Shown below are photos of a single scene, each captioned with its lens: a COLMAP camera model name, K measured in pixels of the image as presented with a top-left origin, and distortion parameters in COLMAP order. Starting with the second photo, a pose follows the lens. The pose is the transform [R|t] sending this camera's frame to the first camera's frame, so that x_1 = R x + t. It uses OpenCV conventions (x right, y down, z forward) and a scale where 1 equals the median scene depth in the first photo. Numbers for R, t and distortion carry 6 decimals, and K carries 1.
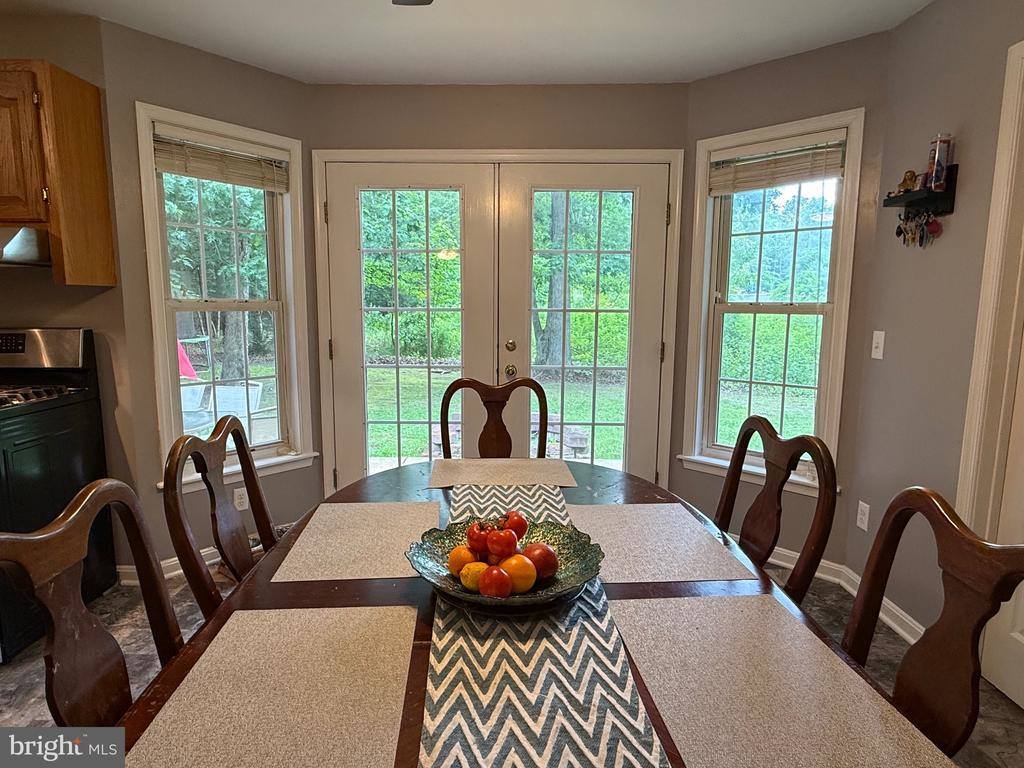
lens RADIAL K [[592.6, 0, 512.0], [0, 592.6, 384.0], [0, 0, 1]] dist [0.001346, 0.000603]
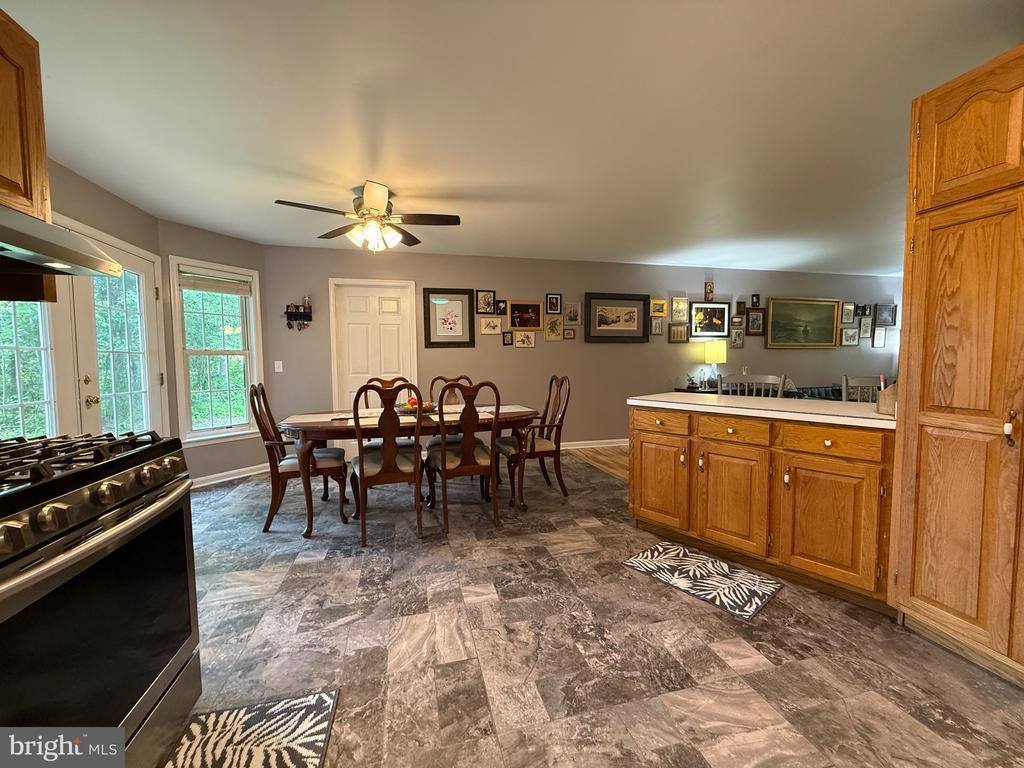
lens RADIAL K [[408.2, 0, 511.0], [0, 408.2, 384.0], [0, 0, 1]] dist [0.000228, -0.000236]
pose [[-0.247295, -0.058496, 0.967173, -1.138756], [0.135822, 0.986228, 0.094376, -0.017498], [-0.959373, 0.154703, -0.235945, 0.397087]]
